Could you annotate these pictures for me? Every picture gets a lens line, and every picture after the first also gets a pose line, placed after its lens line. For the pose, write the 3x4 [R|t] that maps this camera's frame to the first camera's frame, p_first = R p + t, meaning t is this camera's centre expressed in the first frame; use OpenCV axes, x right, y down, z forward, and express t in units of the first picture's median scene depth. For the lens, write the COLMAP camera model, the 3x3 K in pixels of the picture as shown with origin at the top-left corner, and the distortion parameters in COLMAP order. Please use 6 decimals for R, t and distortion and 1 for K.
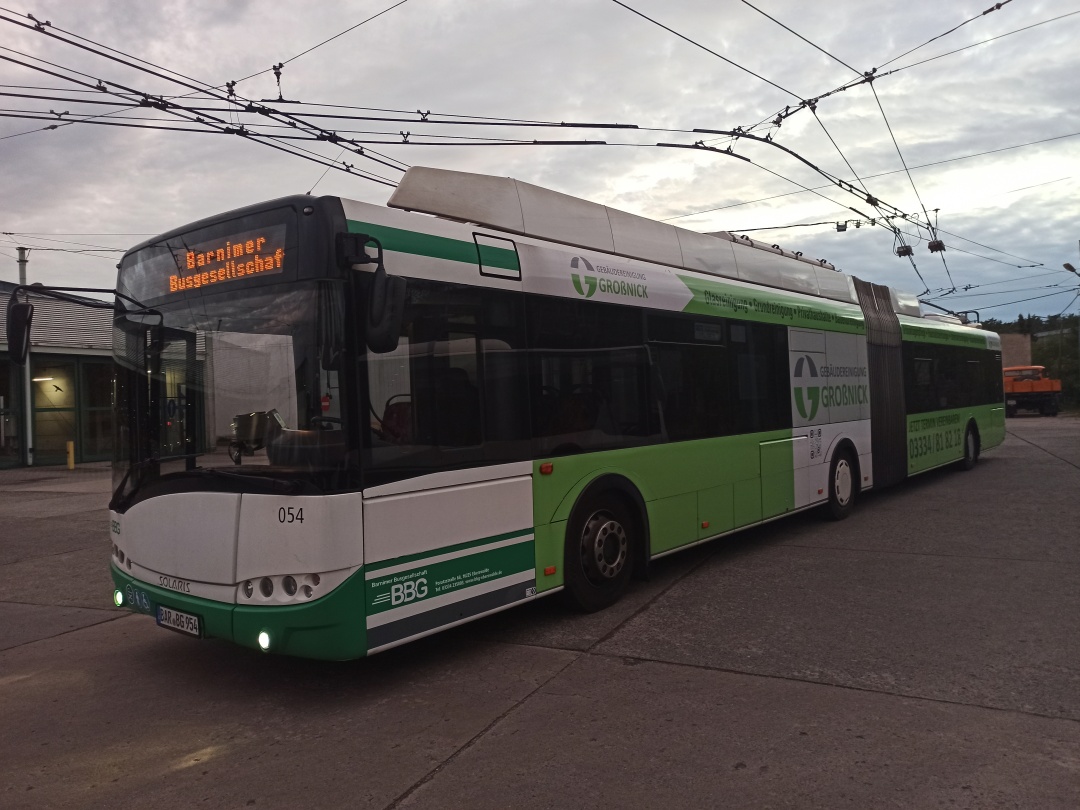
lens RADIAL K [[800.4, 0, 540.0], [0, 800.4, 405.0], [0, 0, 1]] dist [0.043166, -0.009648]
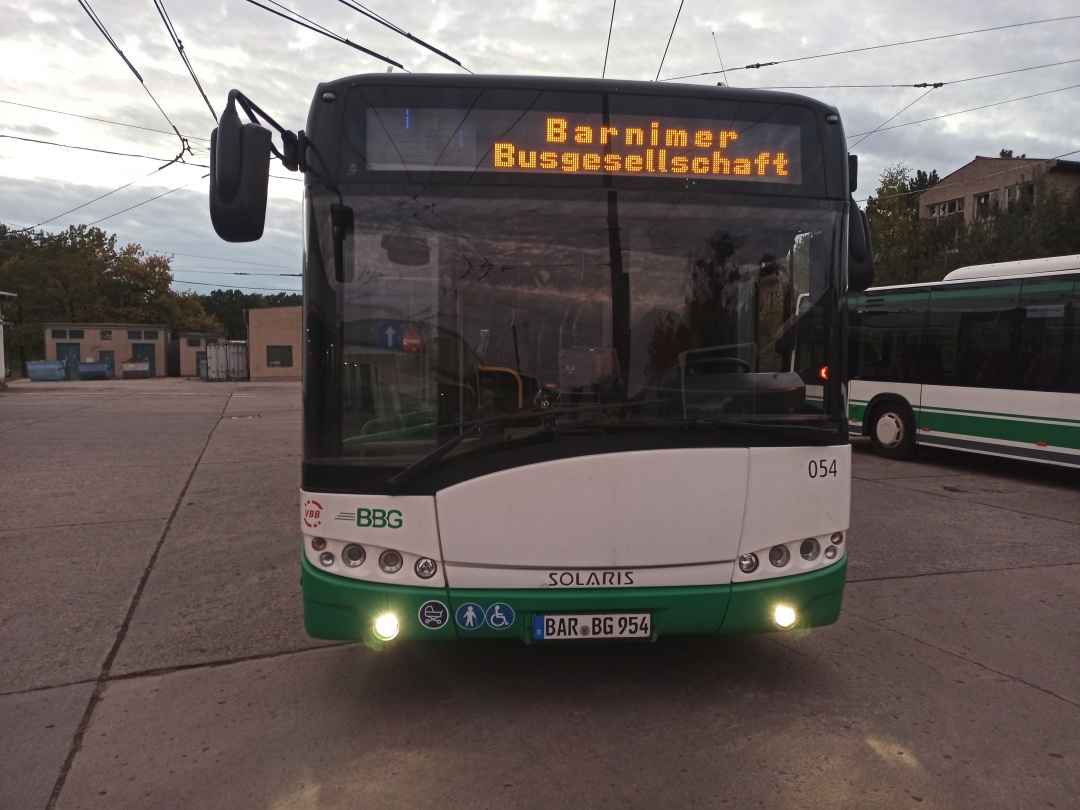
lens RADIAL K [[800.4, 0, 540.0], [0, 800.4, 405.0], [0, 0, 1]] dist [0.043166, -0.009648]
pose [[0.703380, 0.001414, 0.710813, -1.018815], [-0.030292, 0.999149, 0.027987, 0.046854], [-0.710169, -0.041217, 0.702824, 0.538734]]
